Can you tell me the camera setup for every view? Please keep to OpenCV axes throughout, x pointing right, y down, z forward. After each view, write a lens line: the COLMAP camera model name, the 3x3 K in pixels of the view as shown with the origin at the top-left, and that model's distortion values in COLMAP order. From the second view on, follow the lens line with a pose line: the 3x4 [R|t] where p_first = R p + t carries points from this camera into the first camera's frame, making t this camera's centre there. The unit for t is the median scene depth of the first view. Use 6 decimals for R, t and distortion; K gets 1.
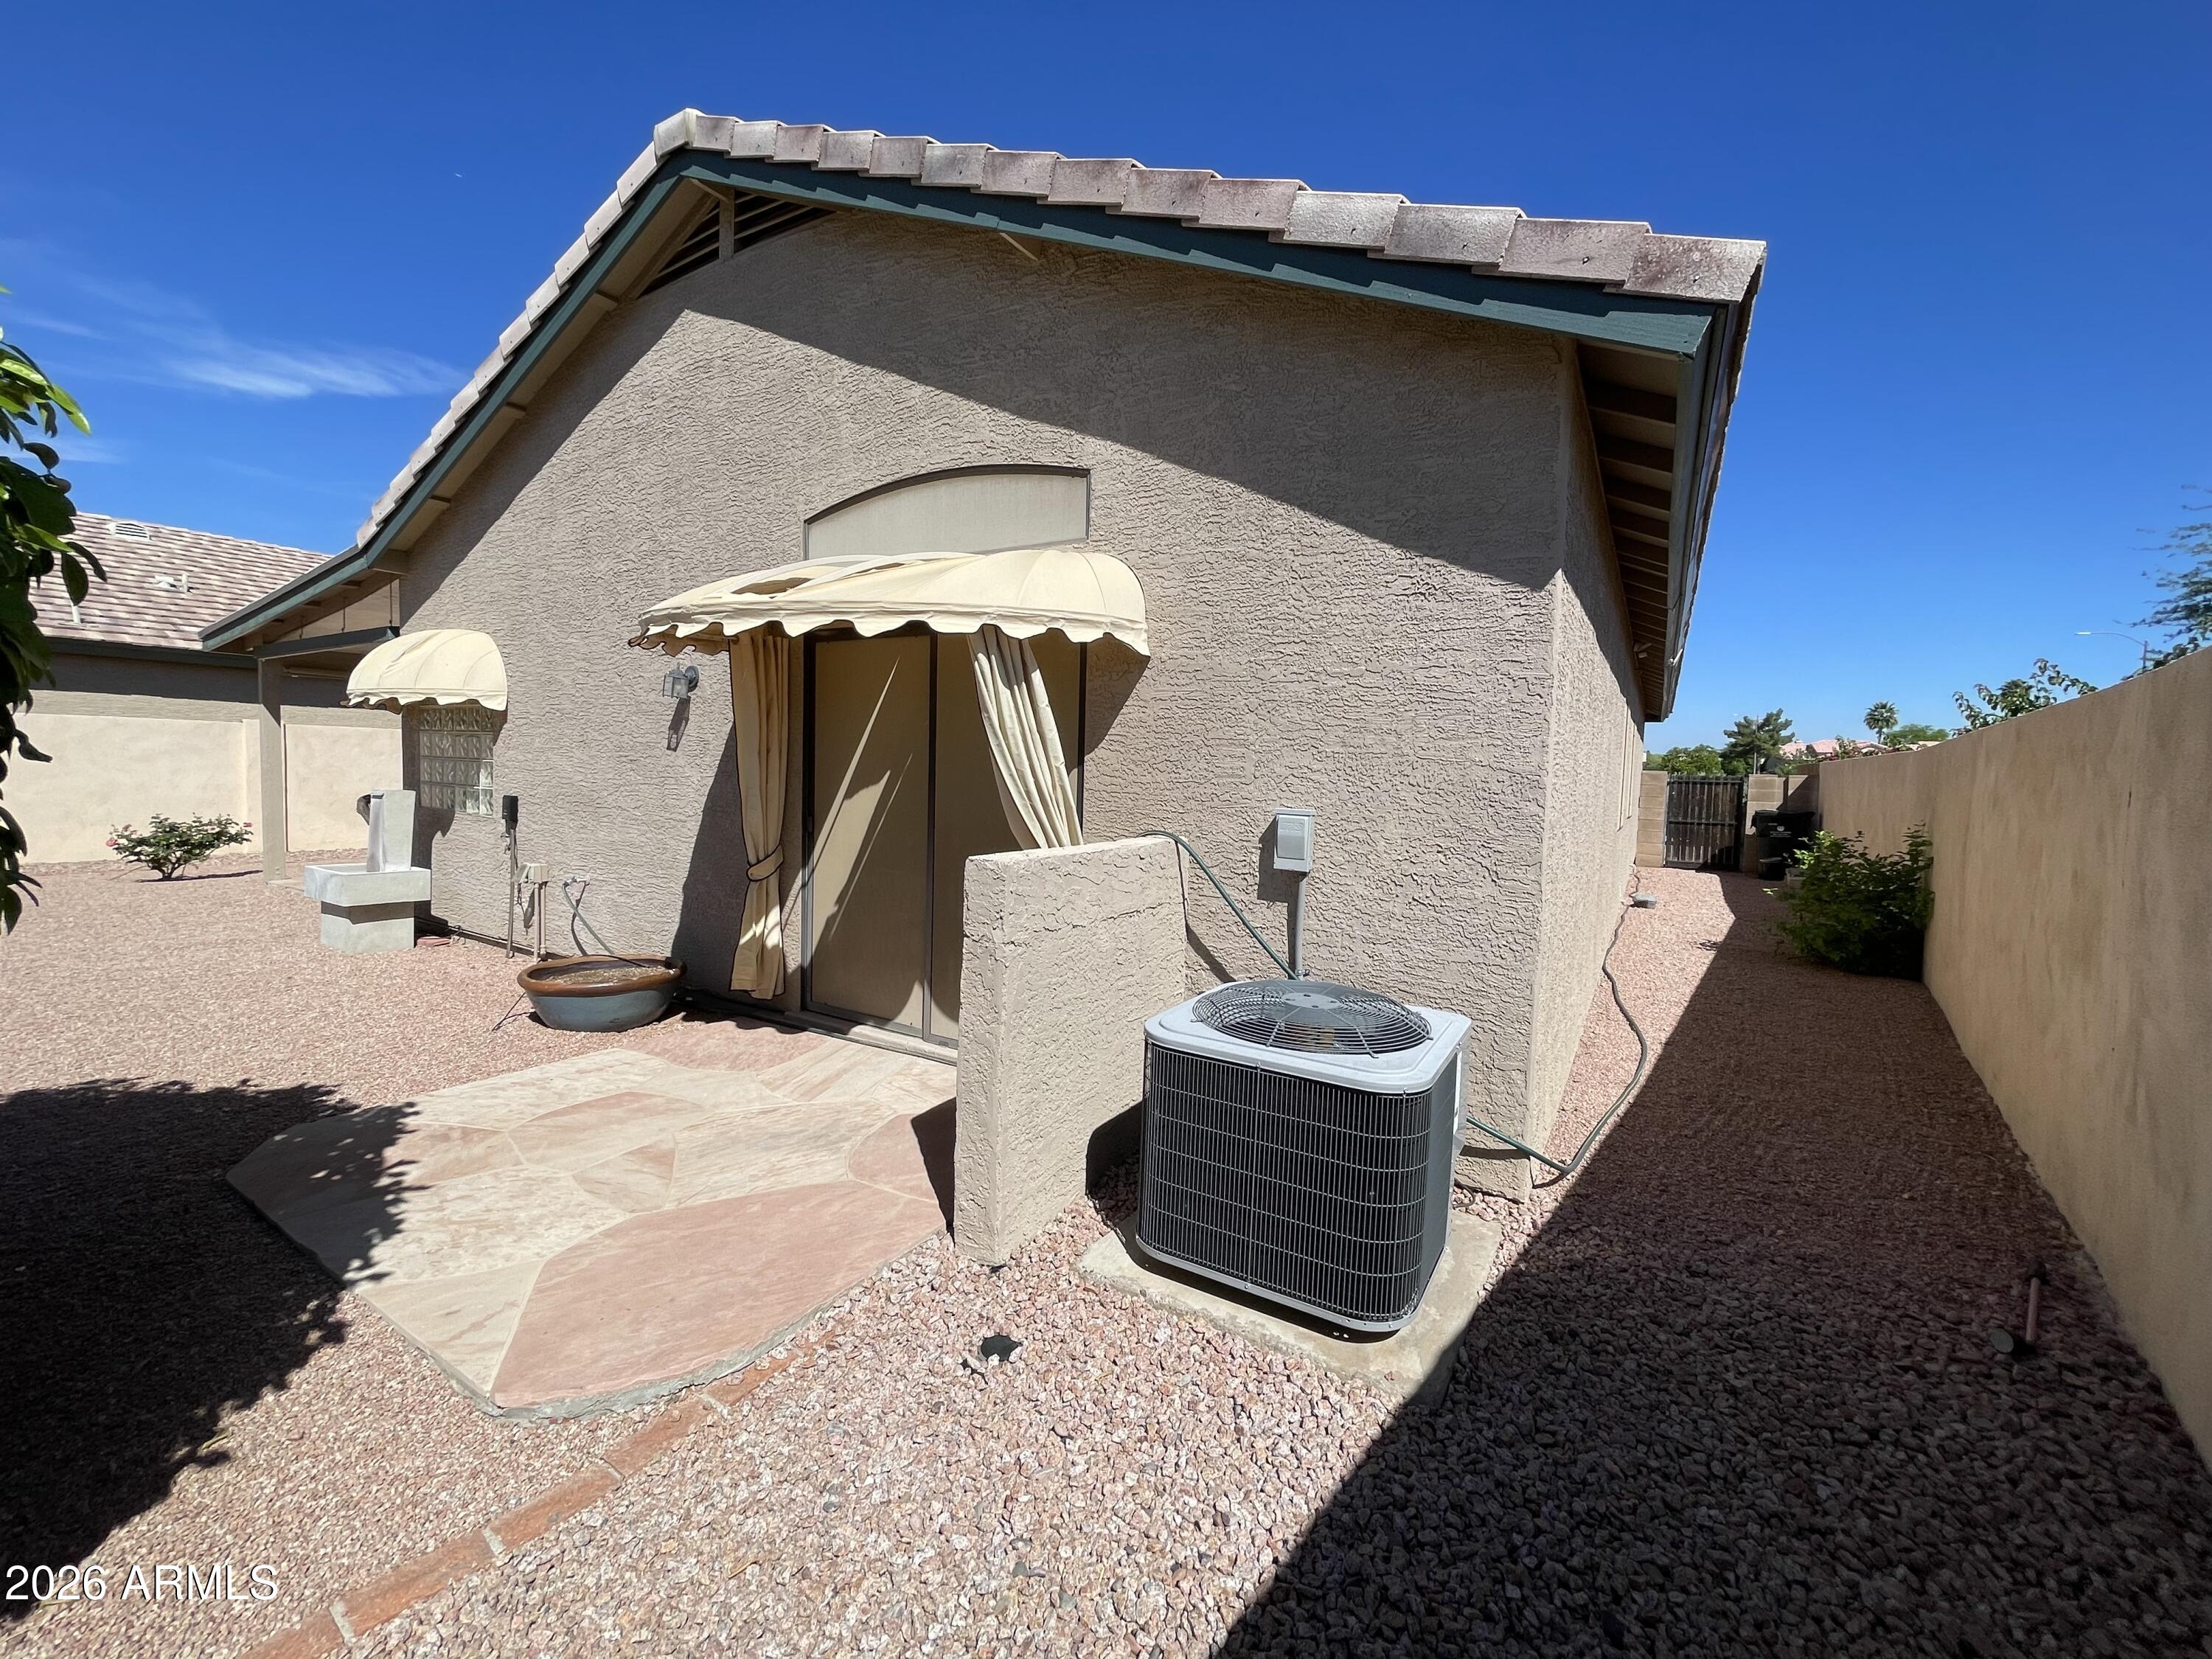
lens RADIAL K [[893.6, 0, 1108.2], [0, 893.6, 819.7], [0, 0, 1]] dist [-0.003229, 0.000210]
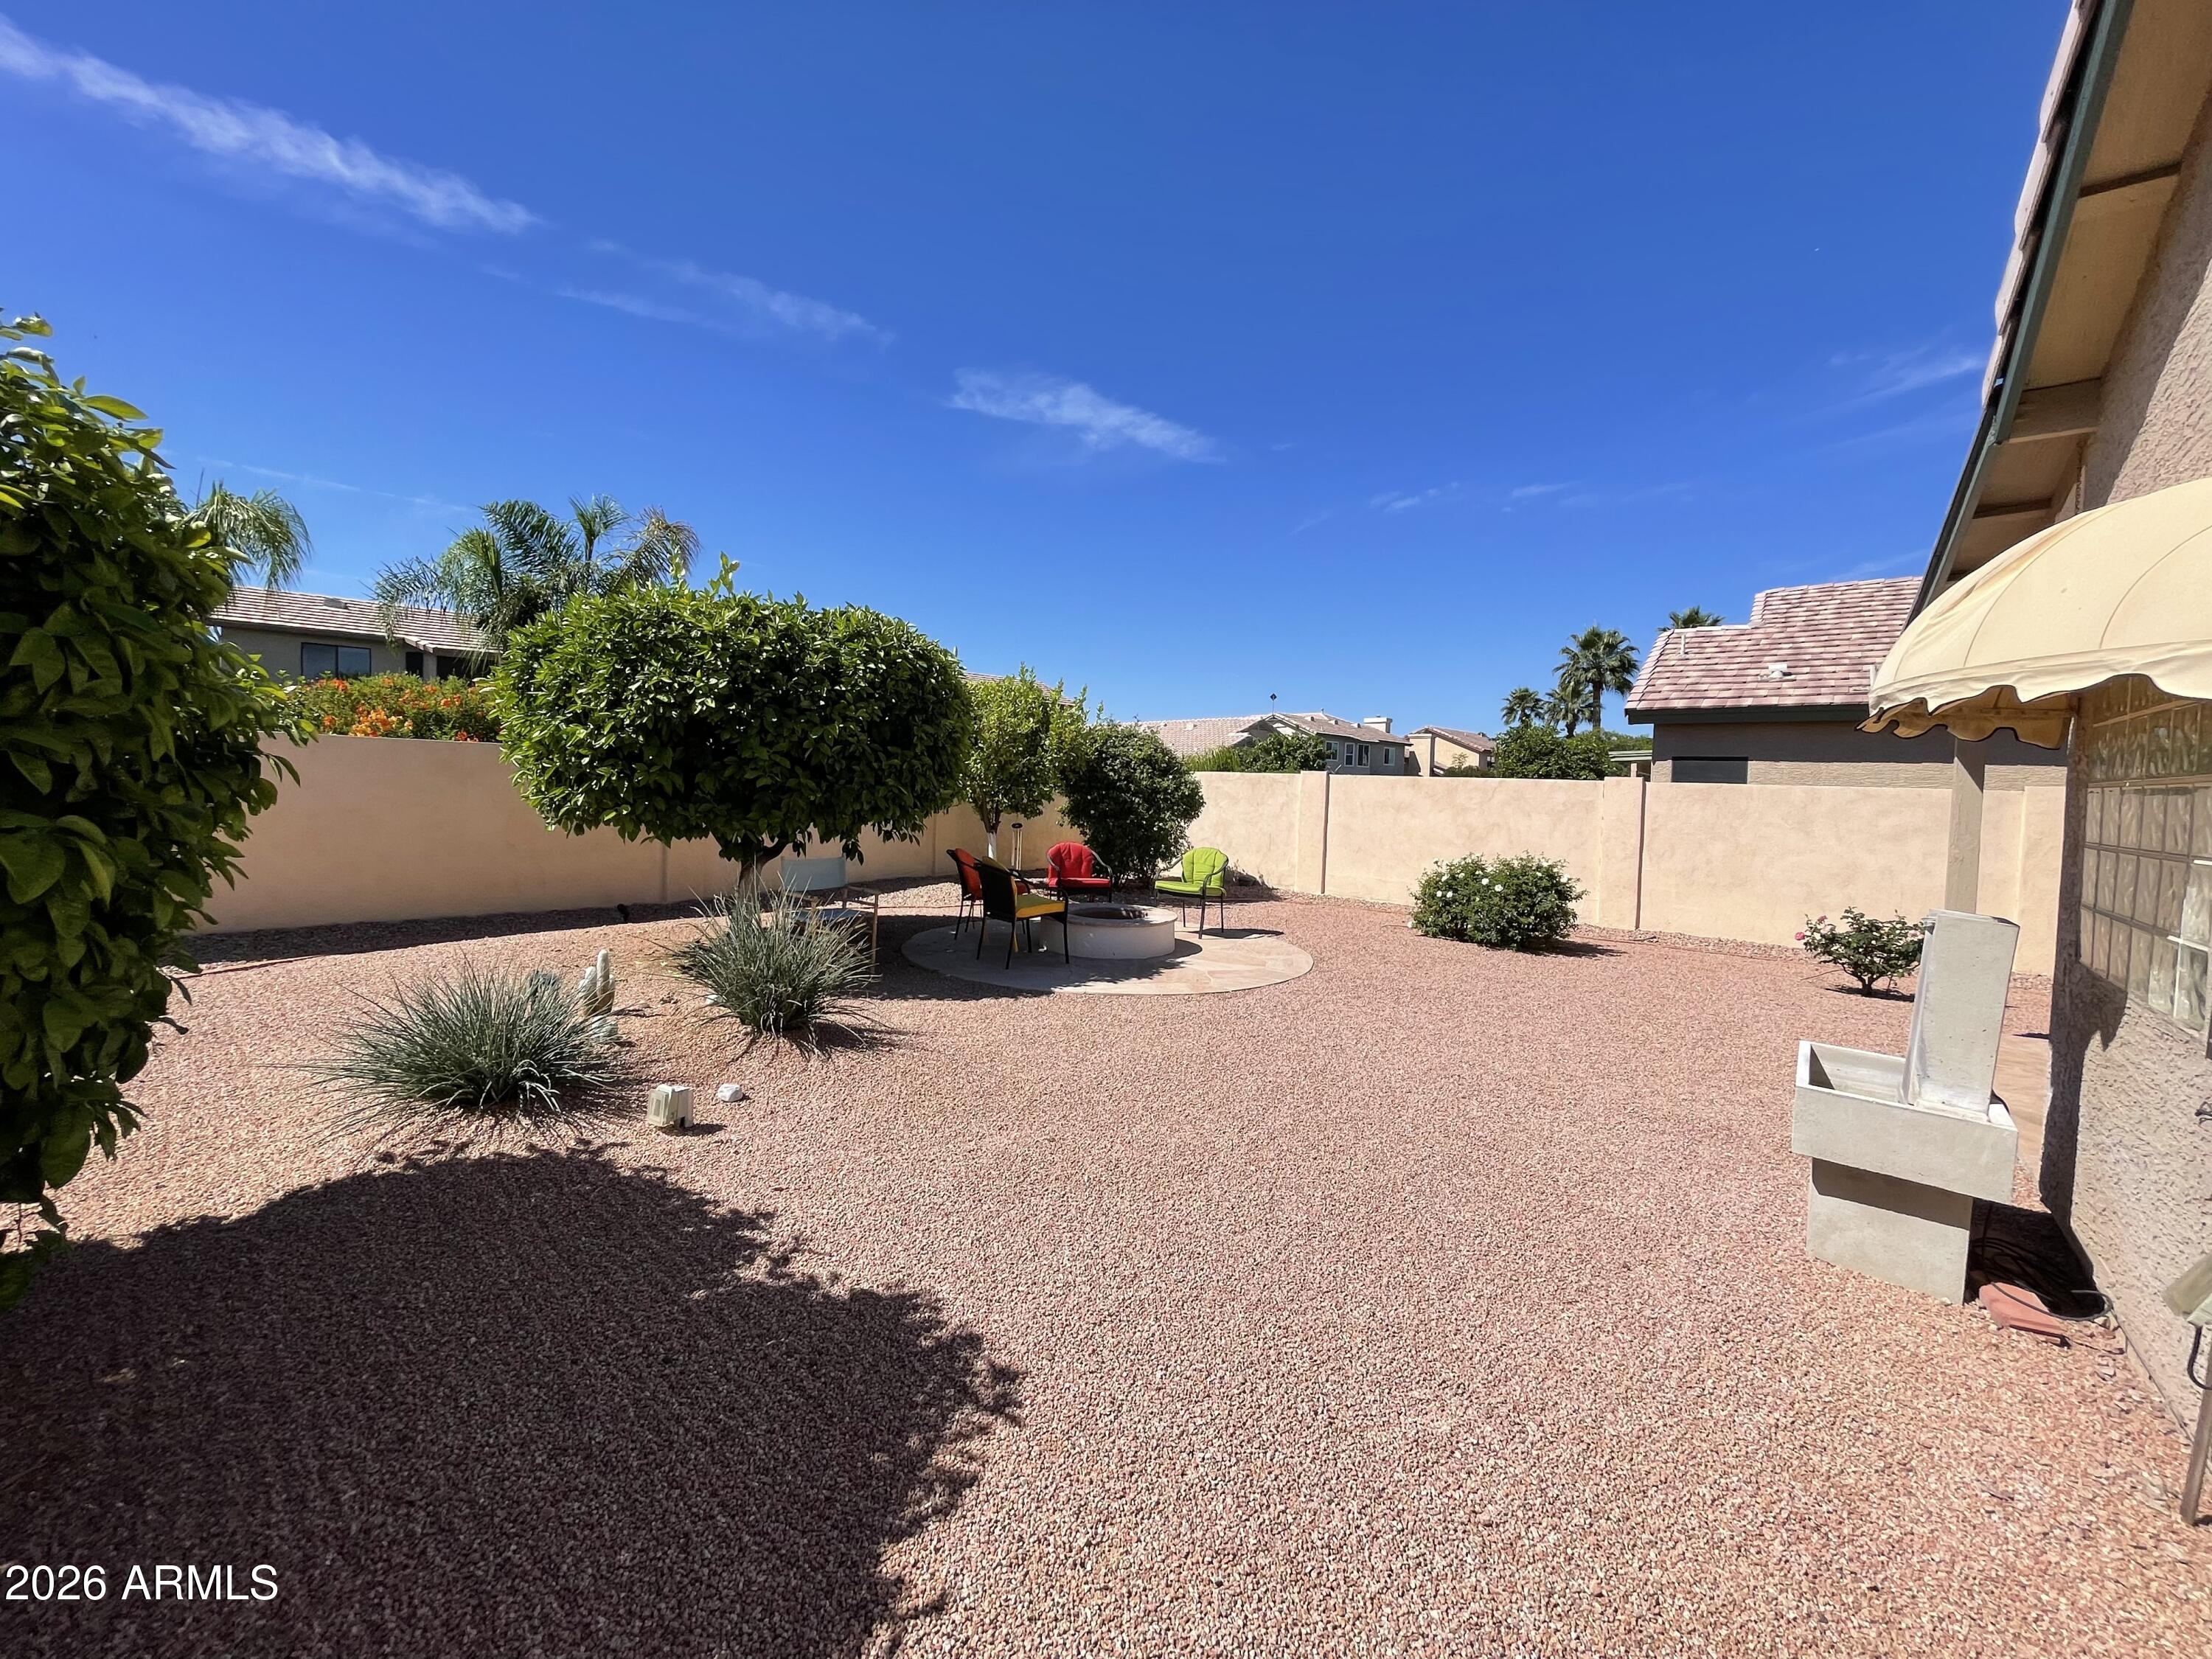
lens RADIAL K [[893.6, 0, 1116.6], [0, 893.6, 814.5], [0, 0, 1]] dist [-0.003229, 0.000210]
pose [[-0.097784, 0.003846, -0.995200, -0.485634], [-0.101269, 0.994763, 0.013794, -0.071015], [0.990042, 0.102132, -0.096882, 0.924581]]
